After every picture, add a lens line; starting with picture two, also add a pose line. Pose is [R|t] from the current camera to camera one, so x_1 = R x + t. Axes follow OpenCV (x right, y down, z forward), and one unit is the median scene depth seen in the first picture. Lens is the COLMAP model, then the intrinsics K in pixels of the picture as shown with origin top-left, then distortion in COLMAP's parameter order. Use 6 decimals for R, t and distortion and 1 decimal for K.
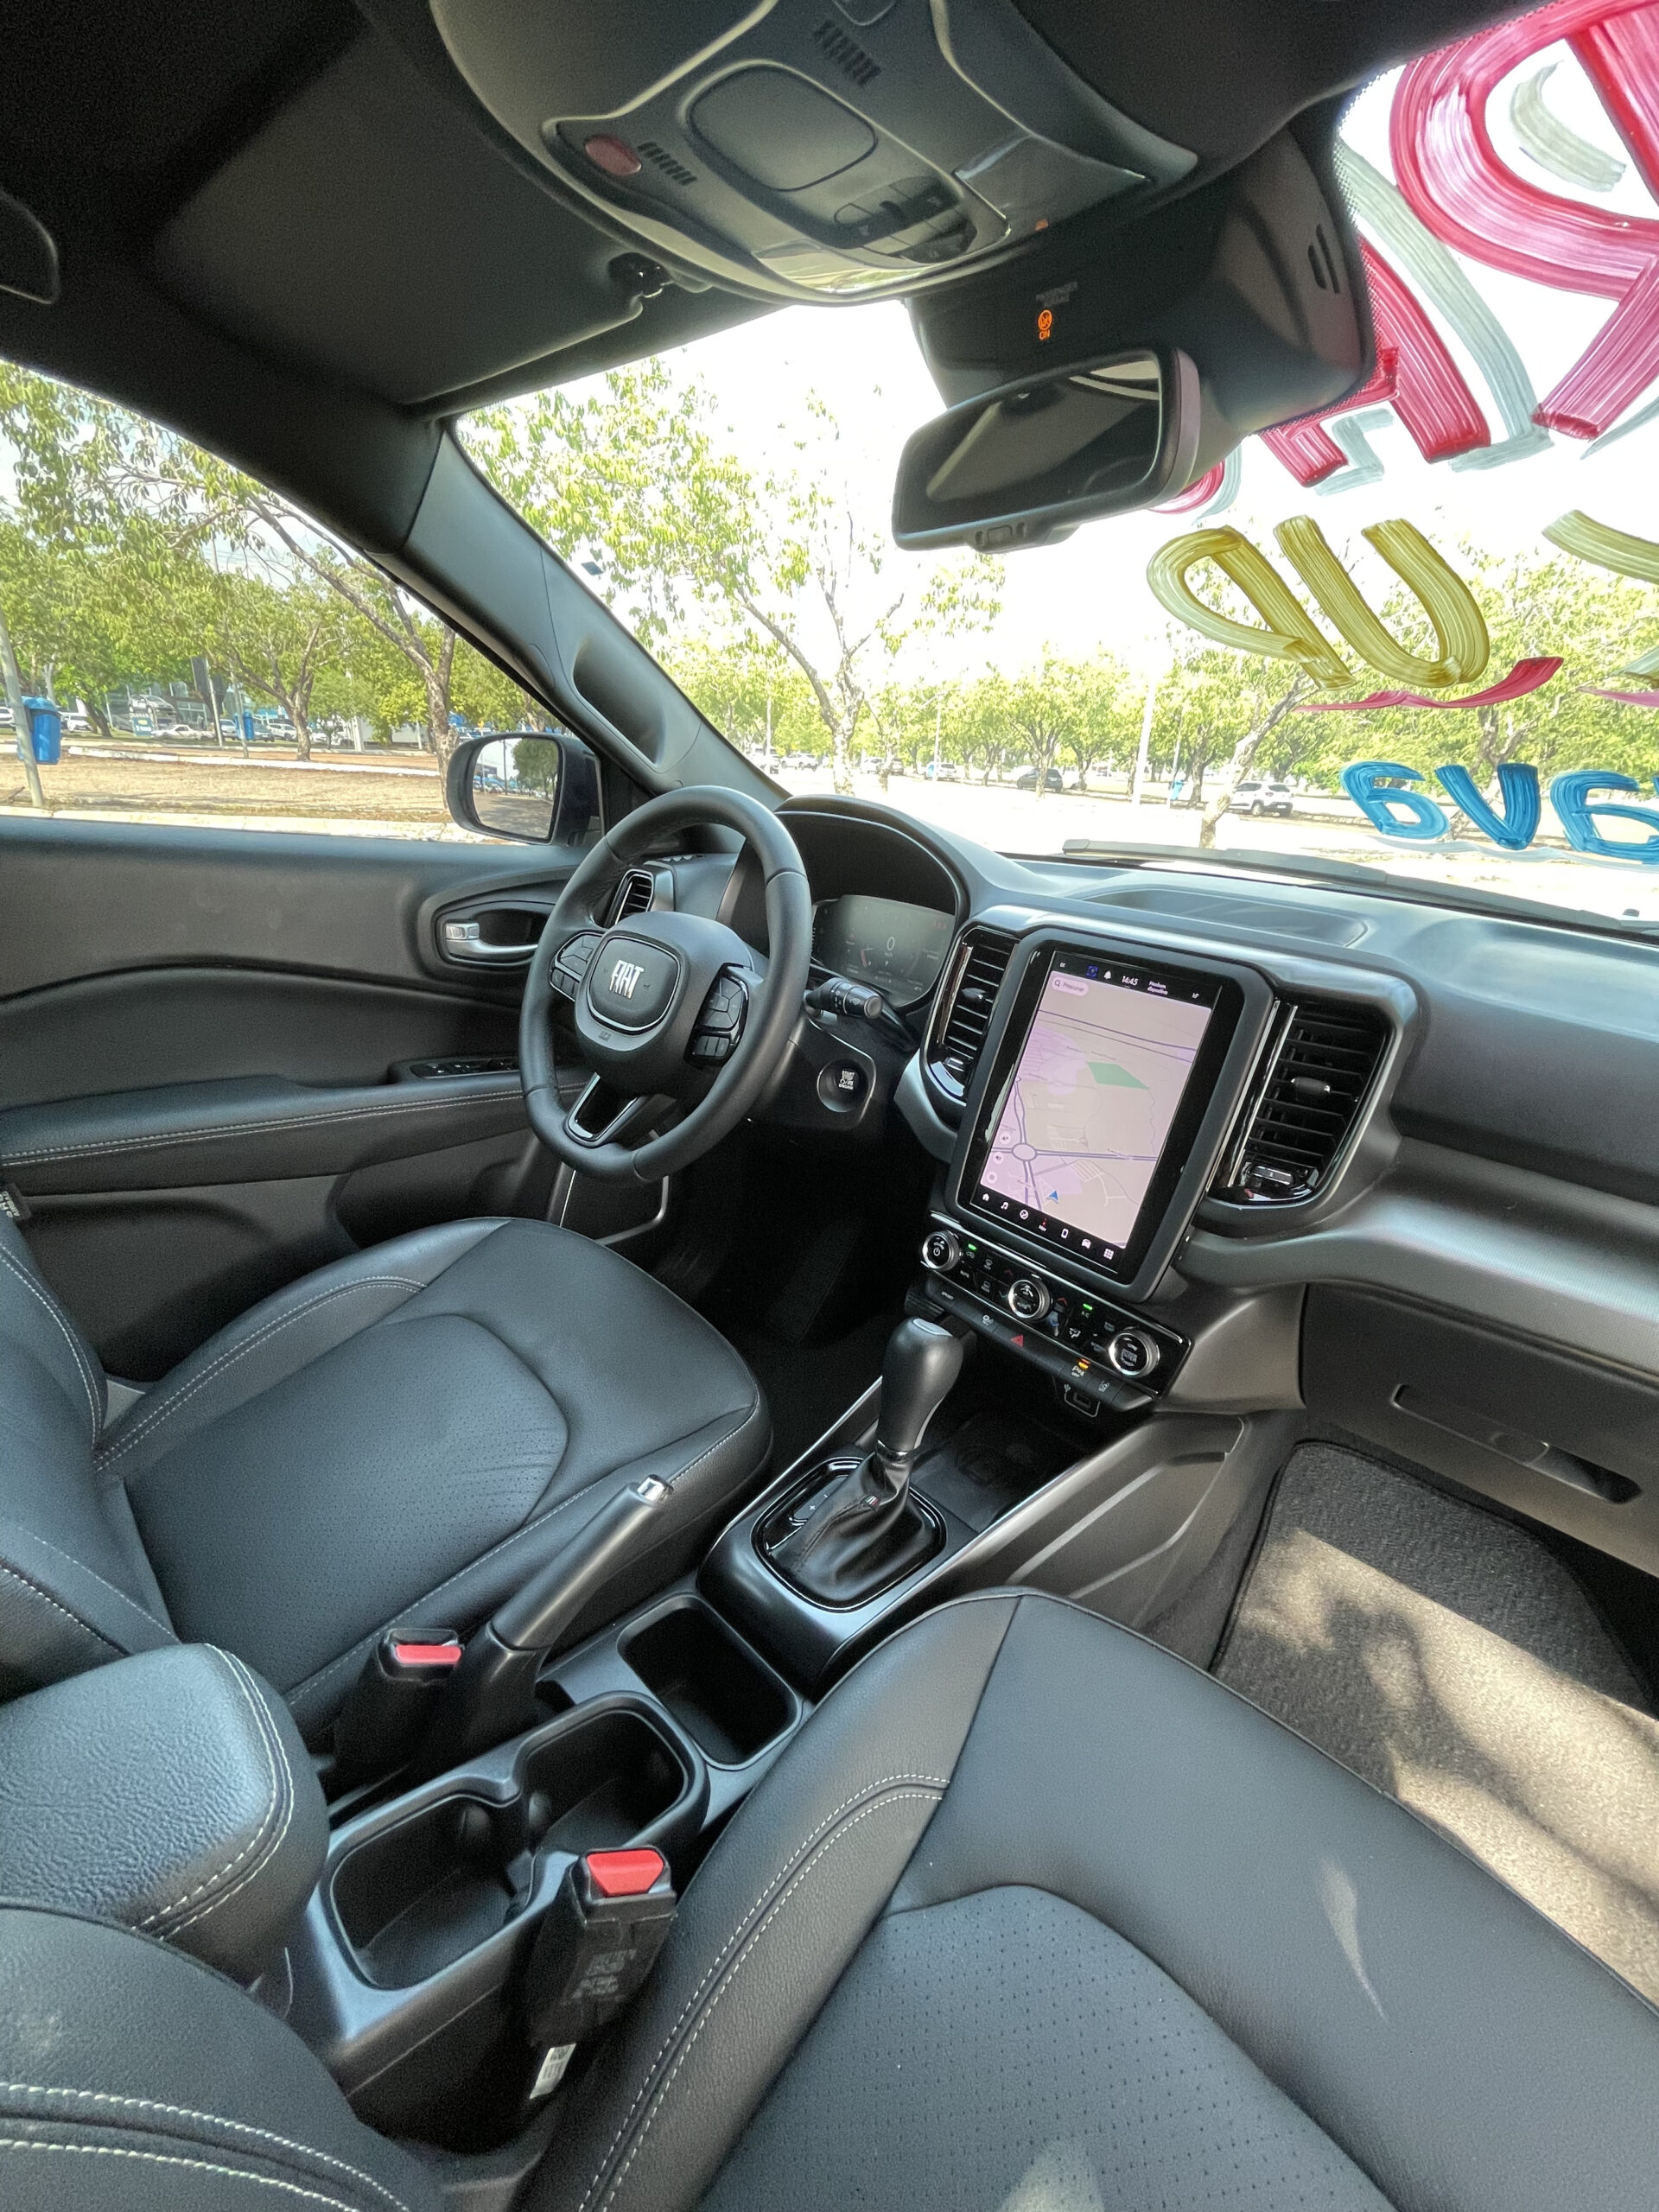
lens RADIAL K [[902.1, 0, 836.4], [0, 902.1, 1103.7], [0, 0, 1]] dist [-0.002034, 0.000093]
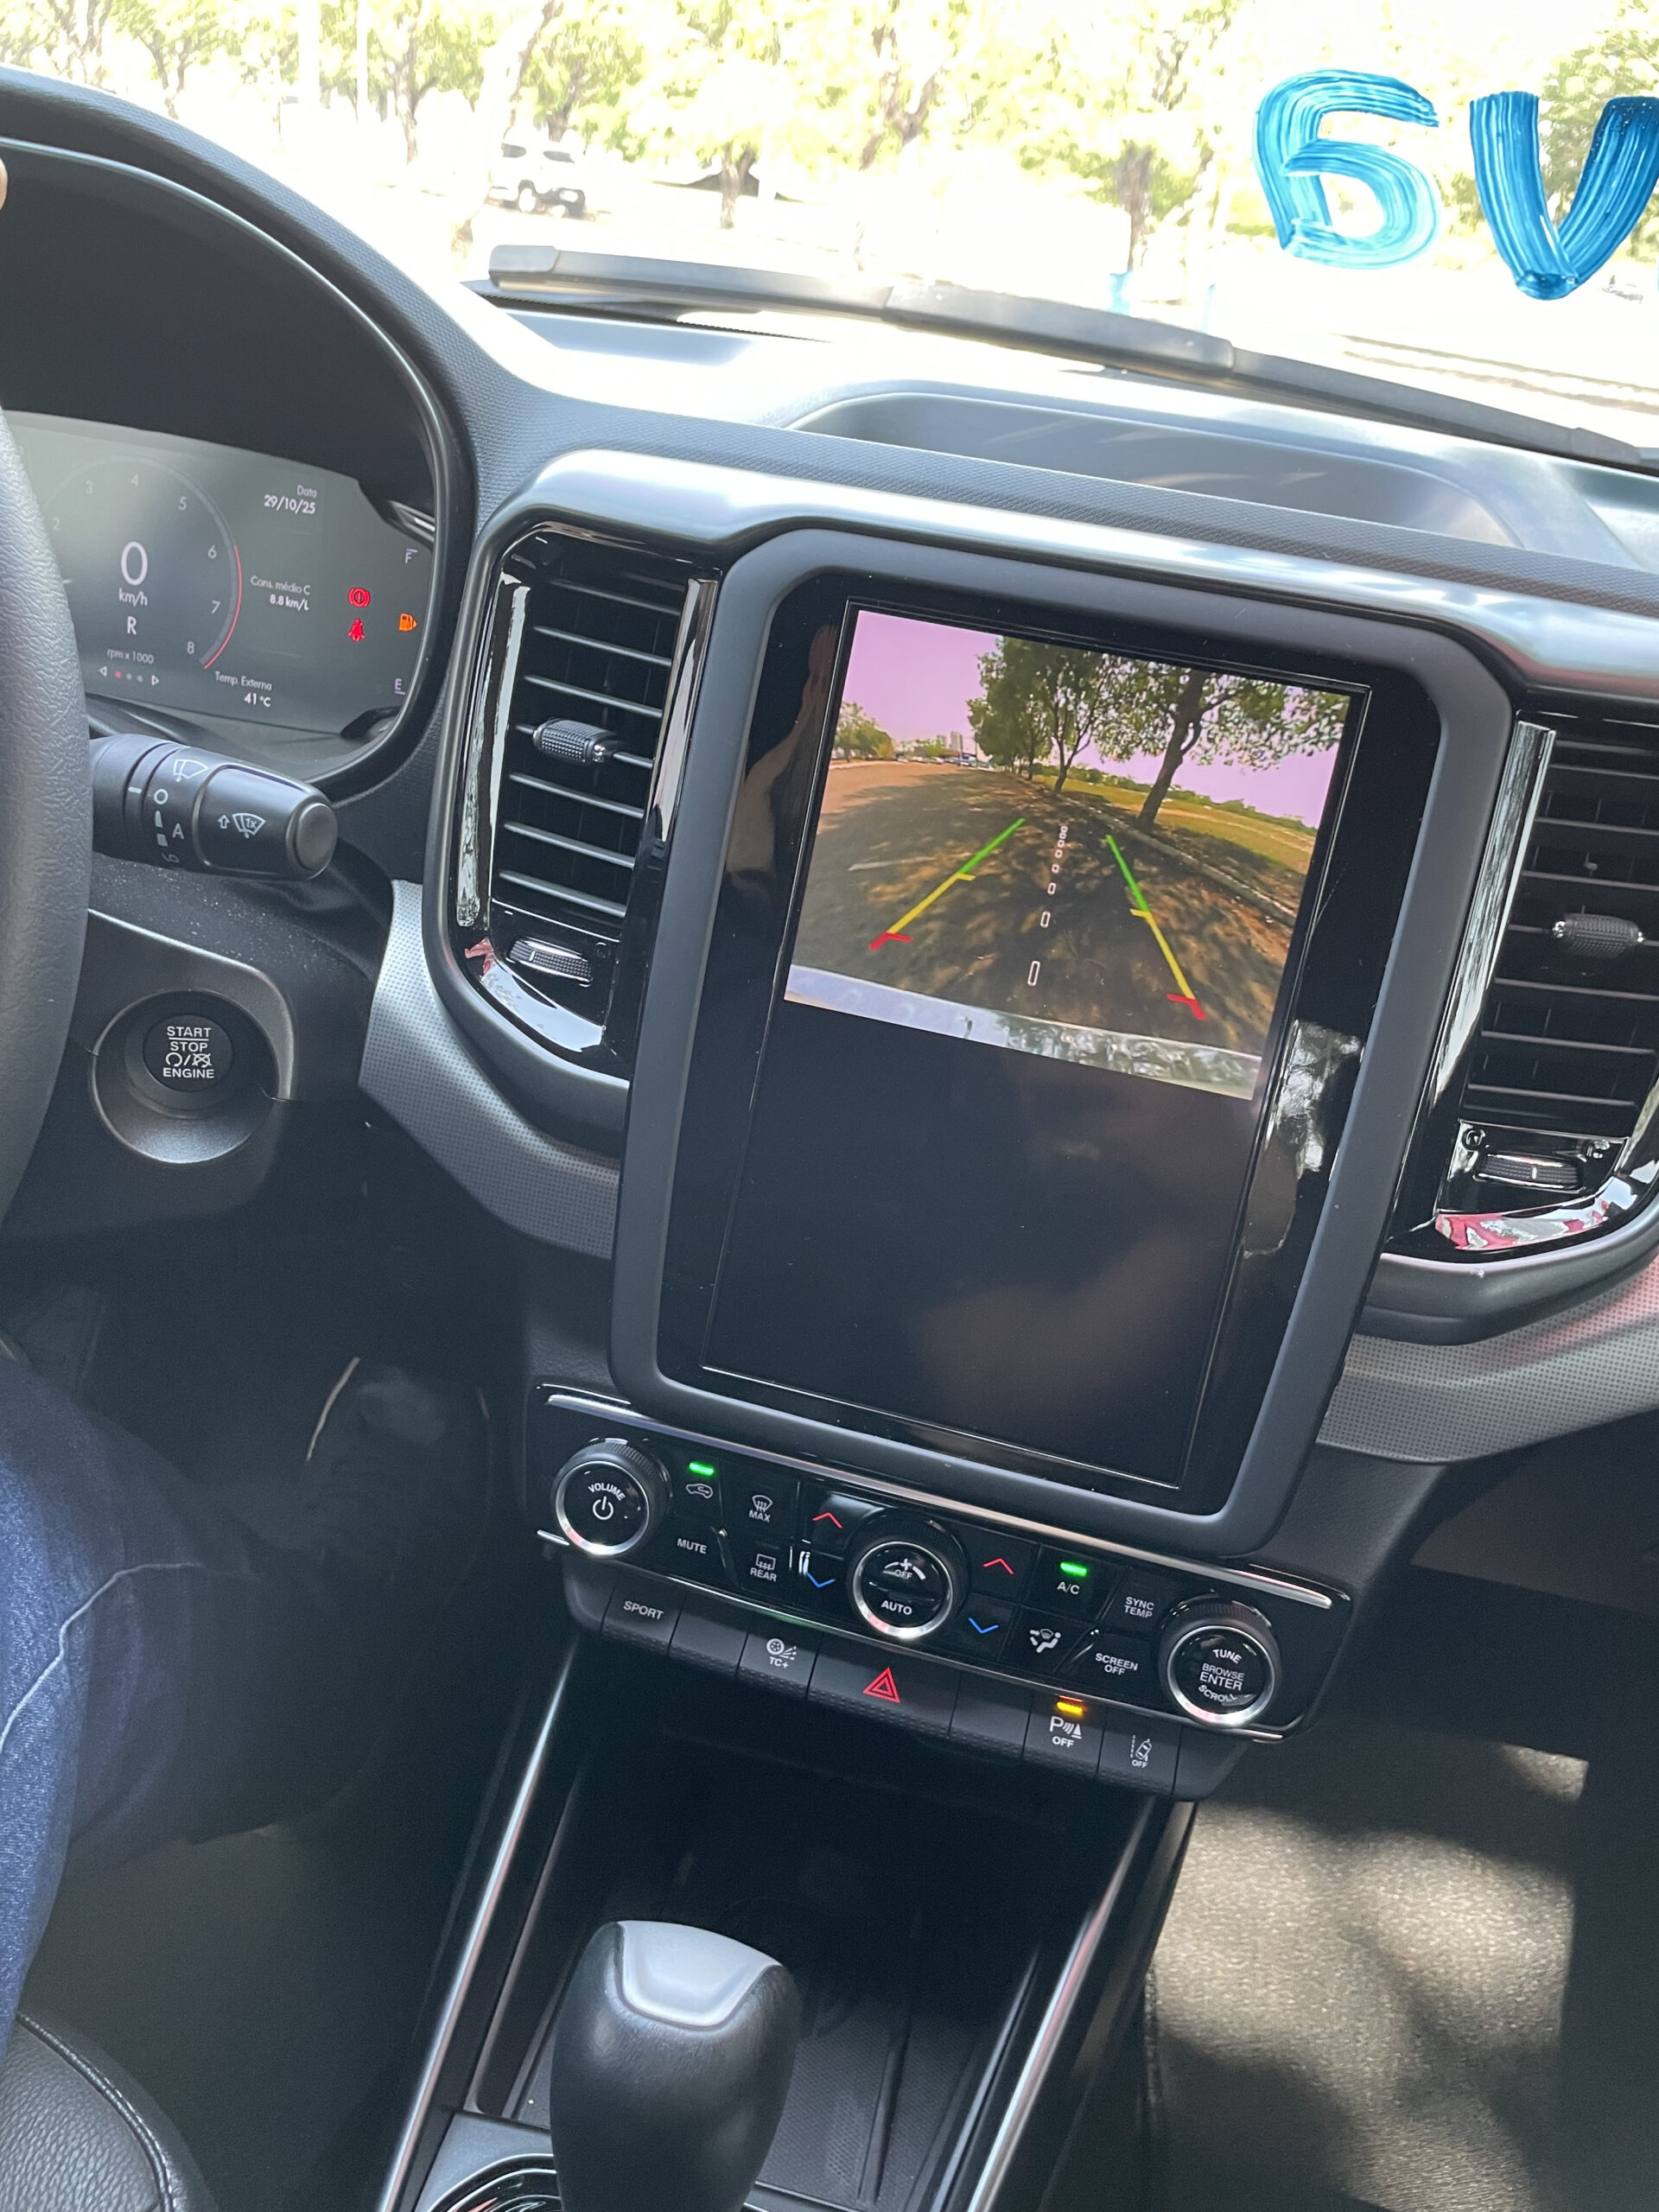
lens RADIAL K [[1683.0, 0, 814.7], [0, 1683.0, 1076.2], [0, 0, 1]] dist [0.081178, -0.098965]
pose [[0.834690, -0.210920, 0.508730, -0.117030], [0.124461, 0.972100, 0.198825, -0.117207], [-0.536473, -0.102640, 0.837653, 0.433814]]
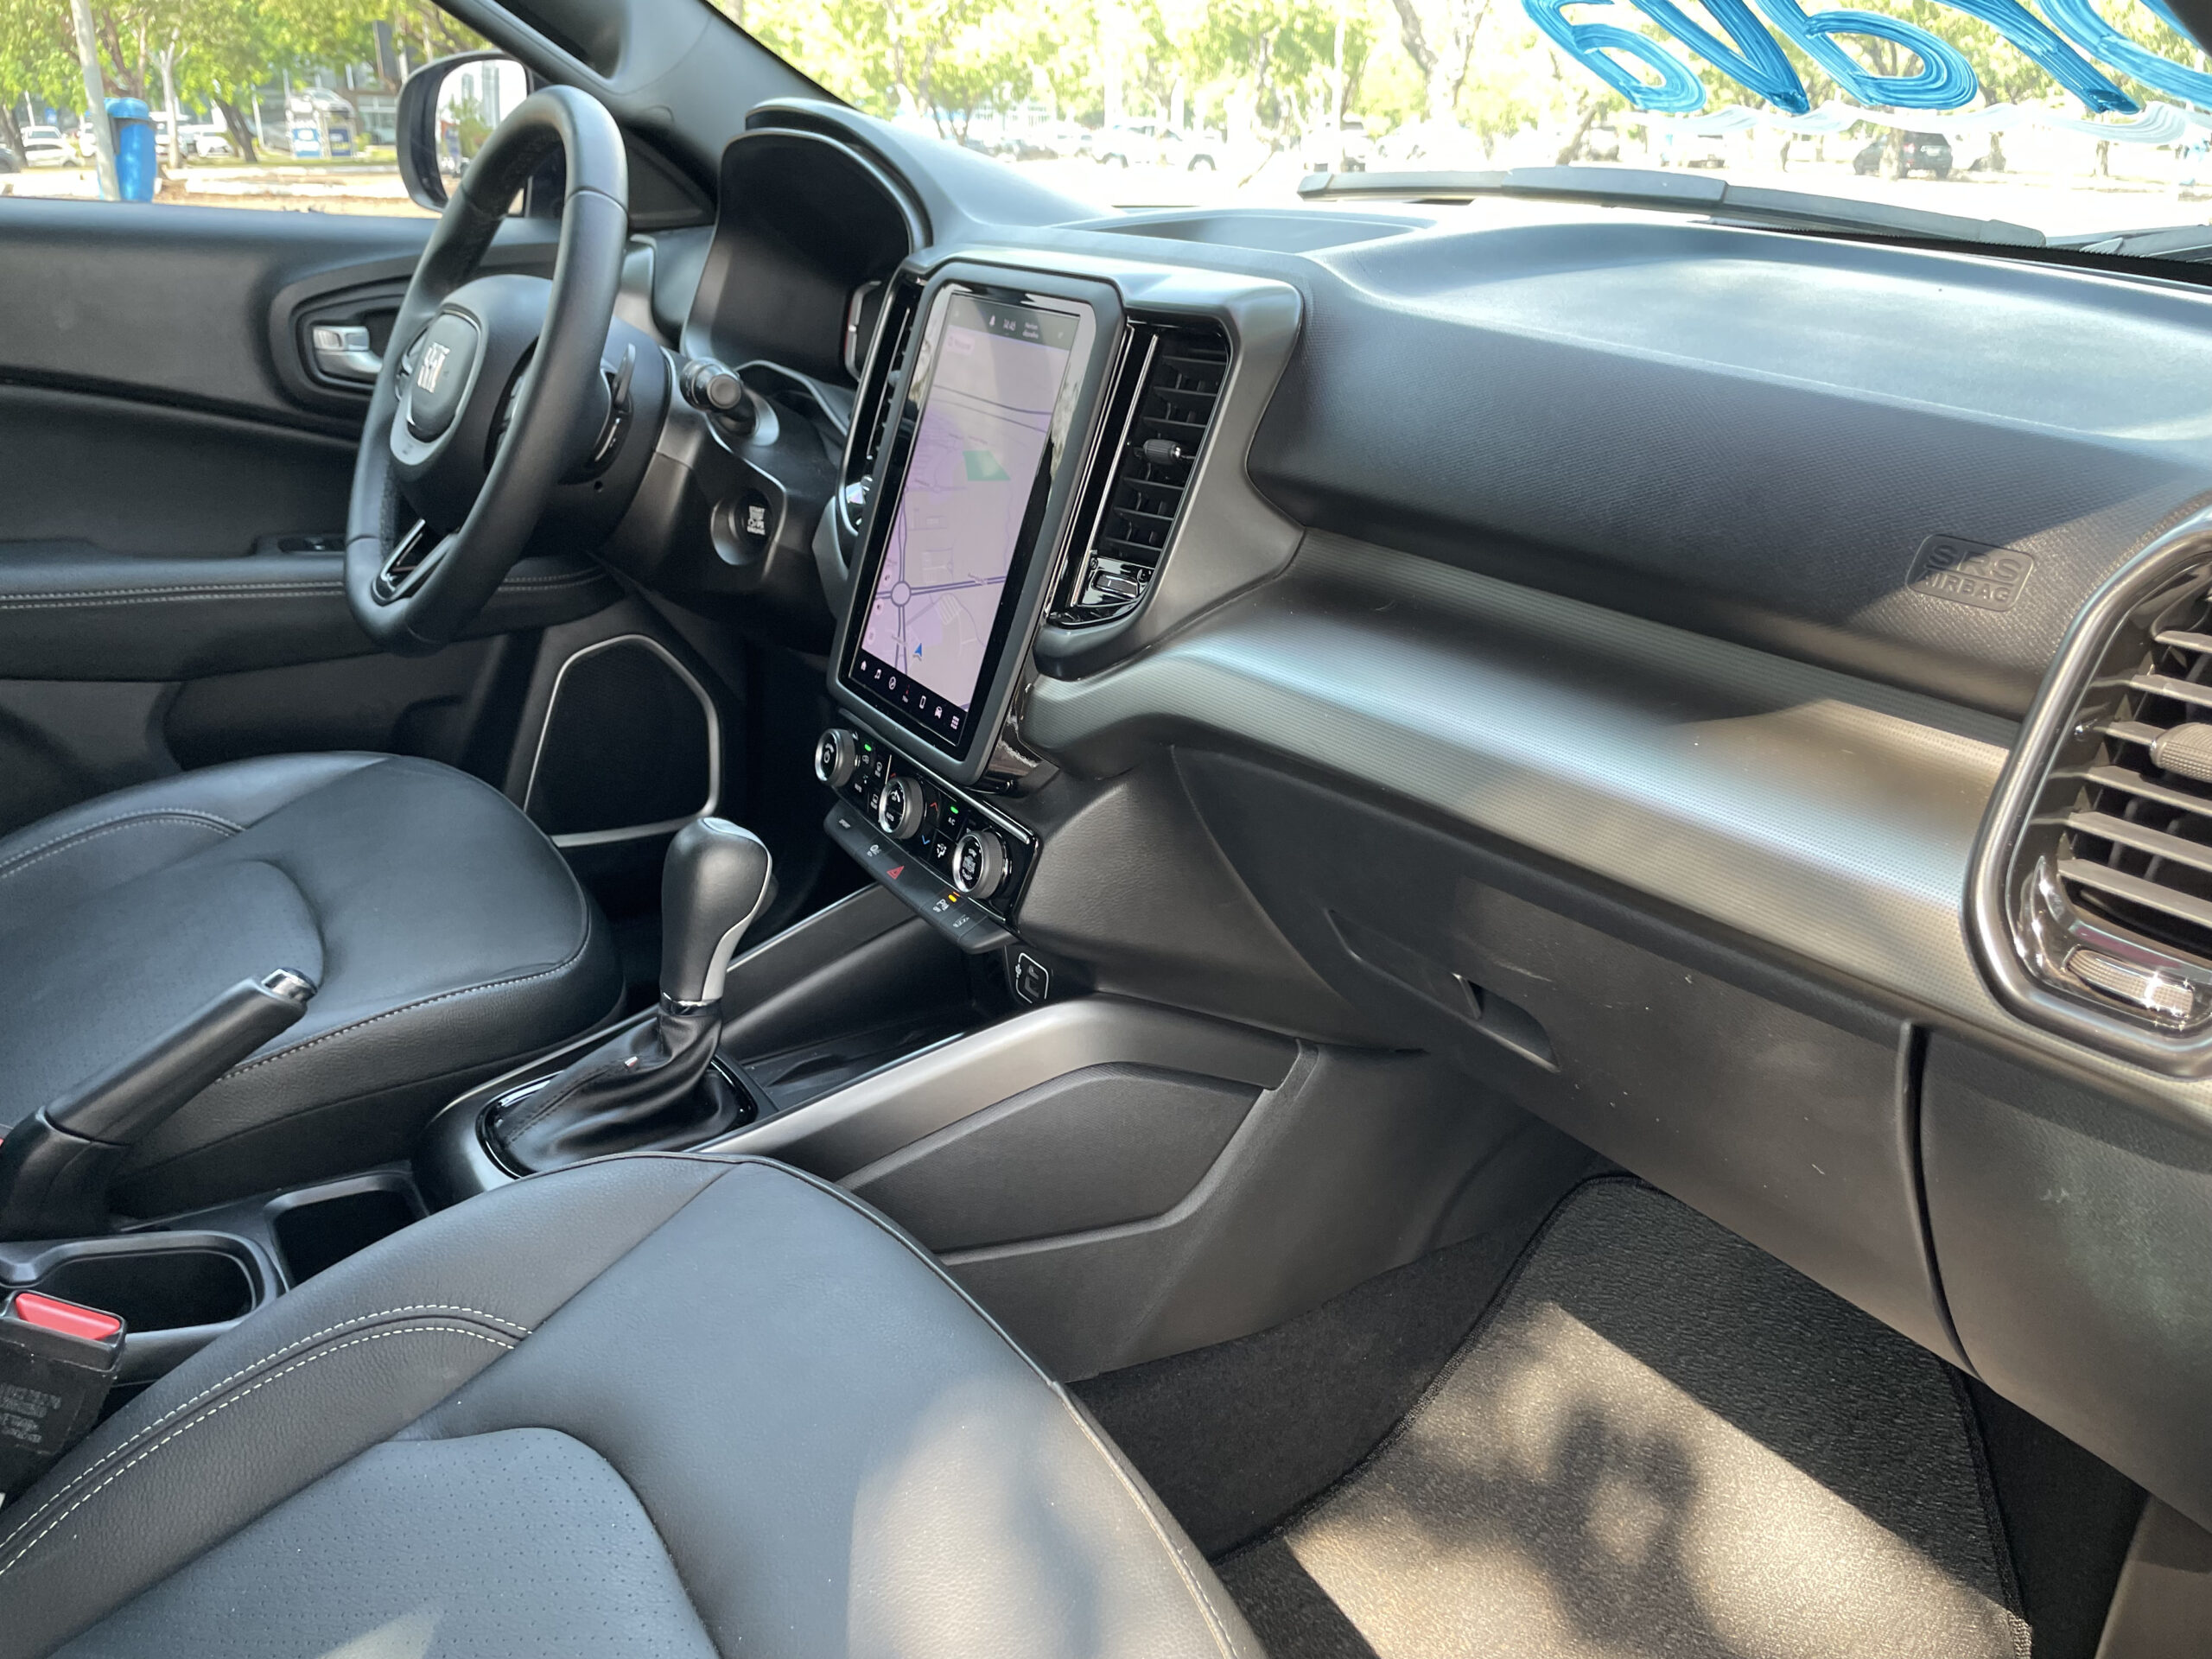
lens RADIAL K [[1683.0, 0, 1113.1], [0, 1683.0, 823.2], [0, 0, 1]] dist [0.081178, -0.098965]
pose [[0.976760, 0.030719, -0.212125, 0.601531], [-0.028378, 0.999498, 0.014074, 0.191929], [0.212451, -0.007727, 0.977141, -0.204727]]
